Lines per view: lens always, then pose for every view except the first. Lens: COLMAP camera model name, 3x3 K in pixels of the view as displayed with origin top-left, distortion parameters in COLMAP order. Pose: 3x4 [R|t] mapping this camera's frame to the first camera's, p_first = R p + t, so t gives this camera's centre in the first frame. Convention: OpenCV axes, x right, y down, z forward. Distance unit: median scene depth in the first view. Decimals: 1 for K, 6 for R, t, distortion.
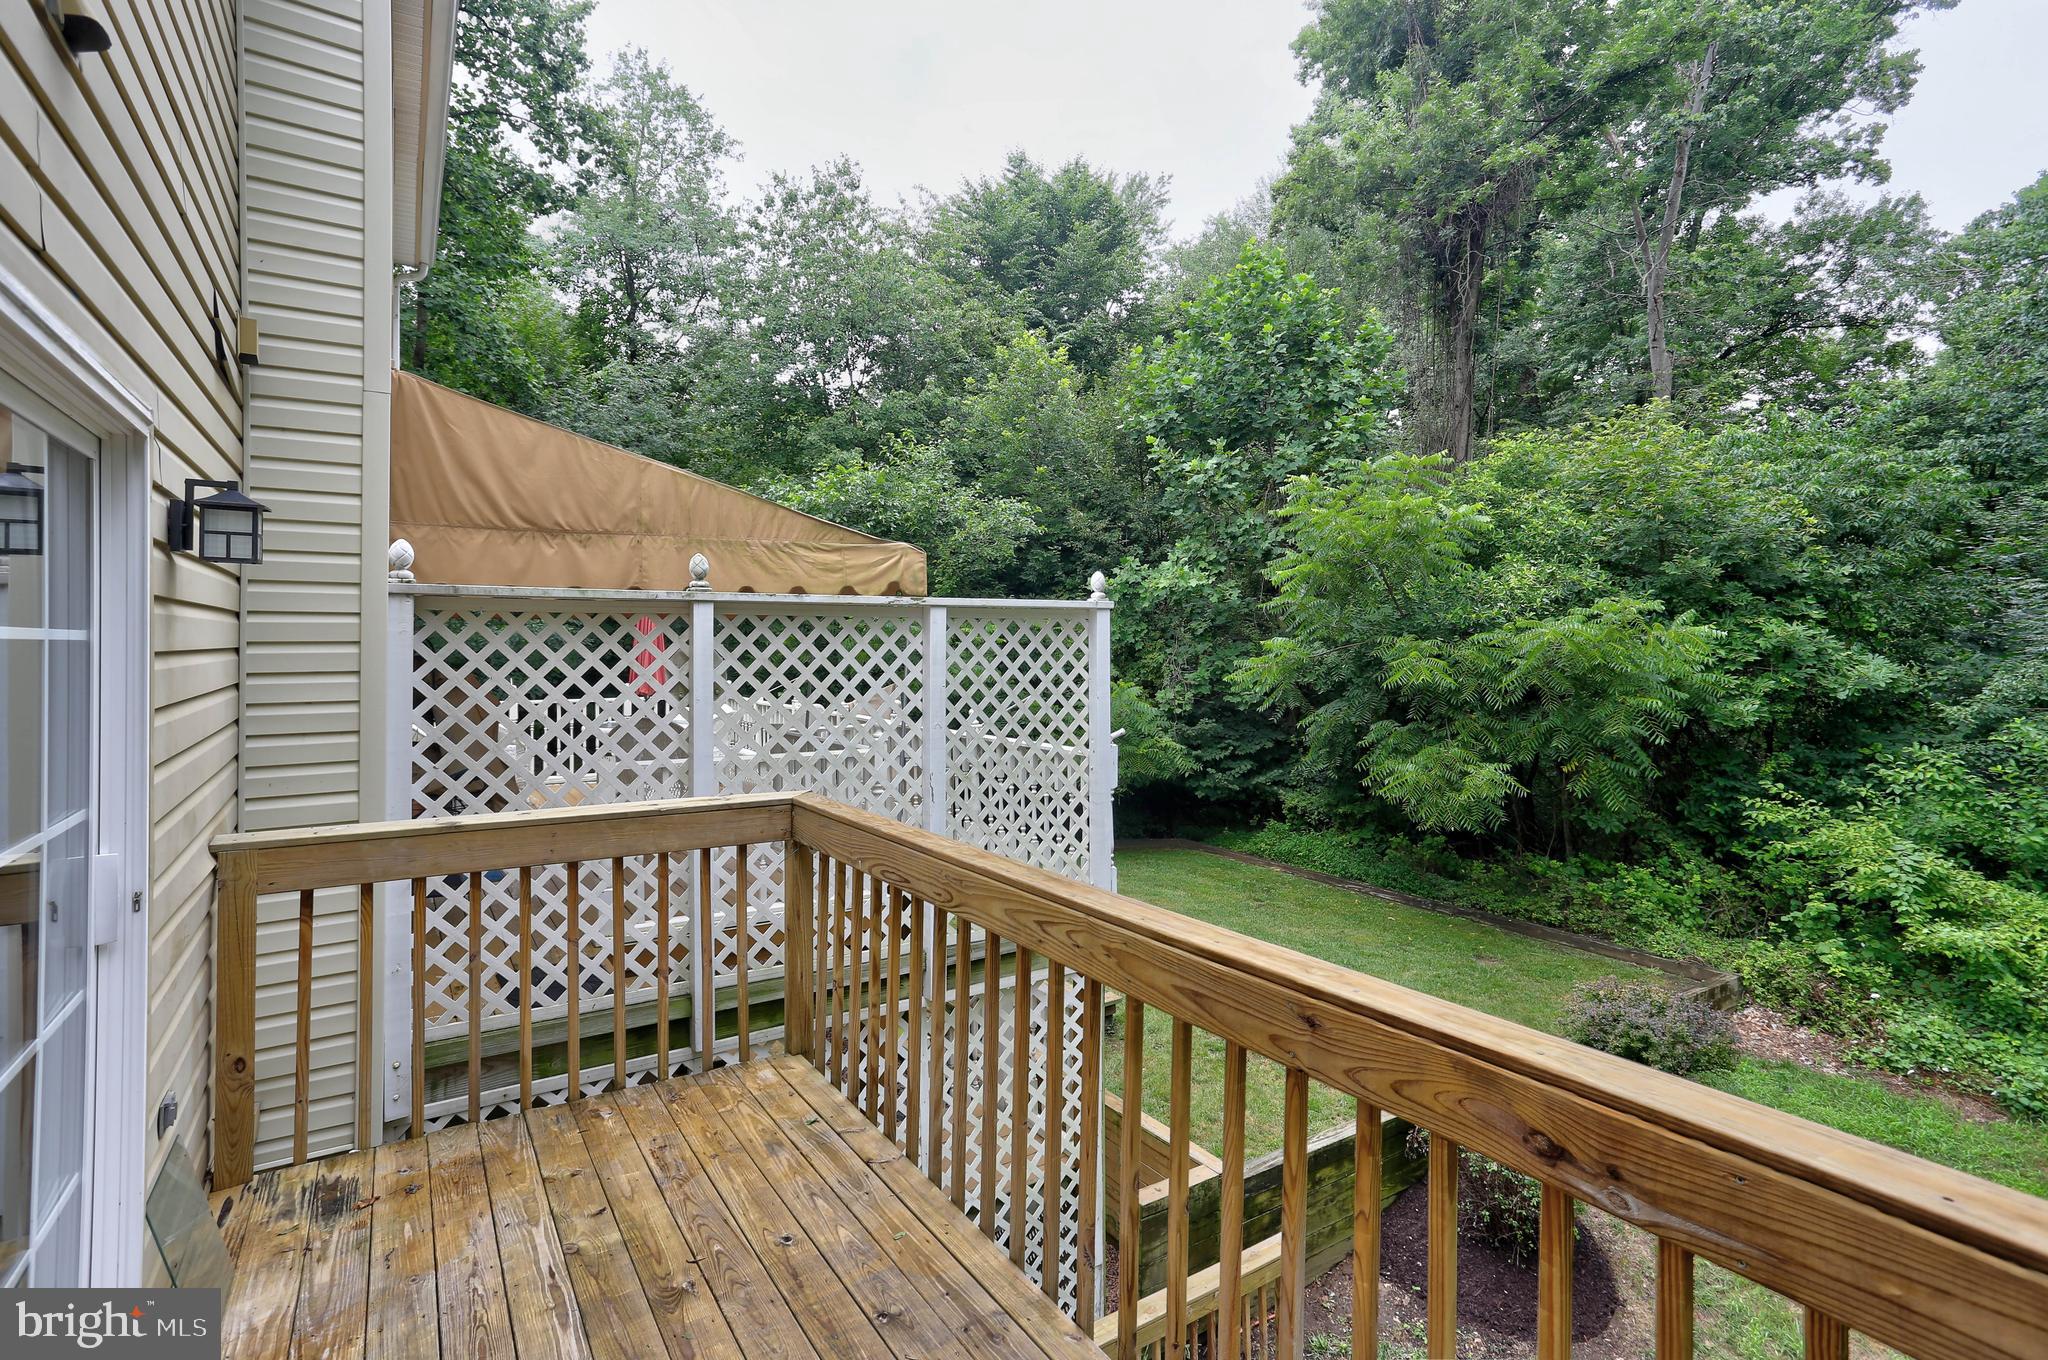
lens RADIAL K [[987.6, 0, 1031.2], [0, 987.6, 635.4], [0, 0, 1]] dist [-0.033569, 0.034341]
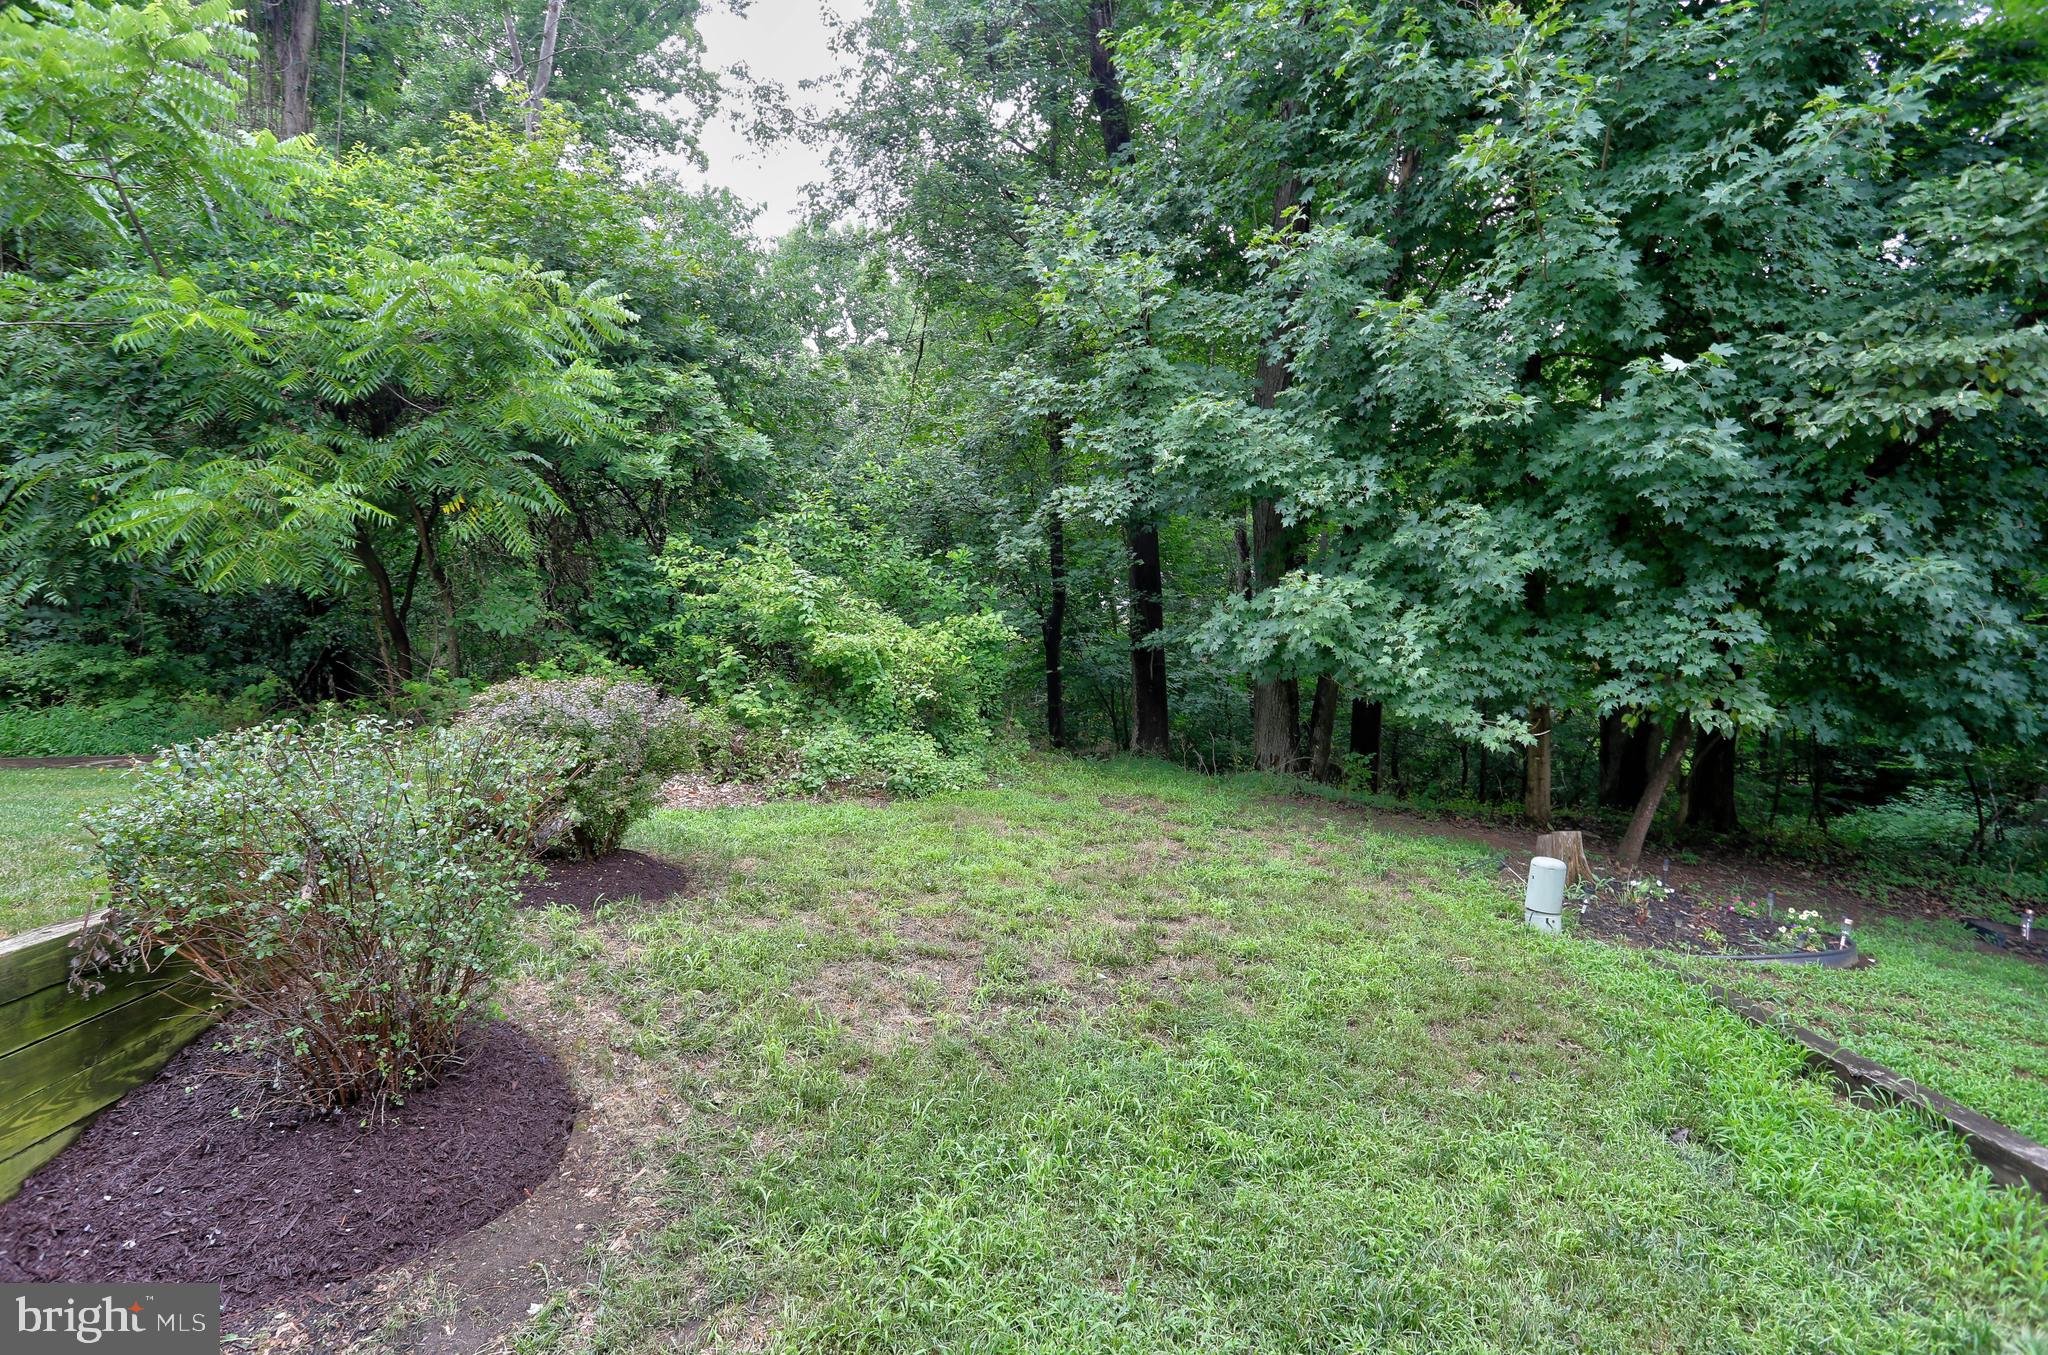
lens RADIAL K [[1018.4, 0, 1013.9], [0, 1018.4, 650.9], [0, 0, 1]] dist [-0.078860, 0.036710]
pose [[0.525381, -0.040106, 0.849921, 0.138974], [0.021599, 0.999195, 0.033798, 0.212665], [-0.850593, 0.000601, 0.525824, 0.261926]]
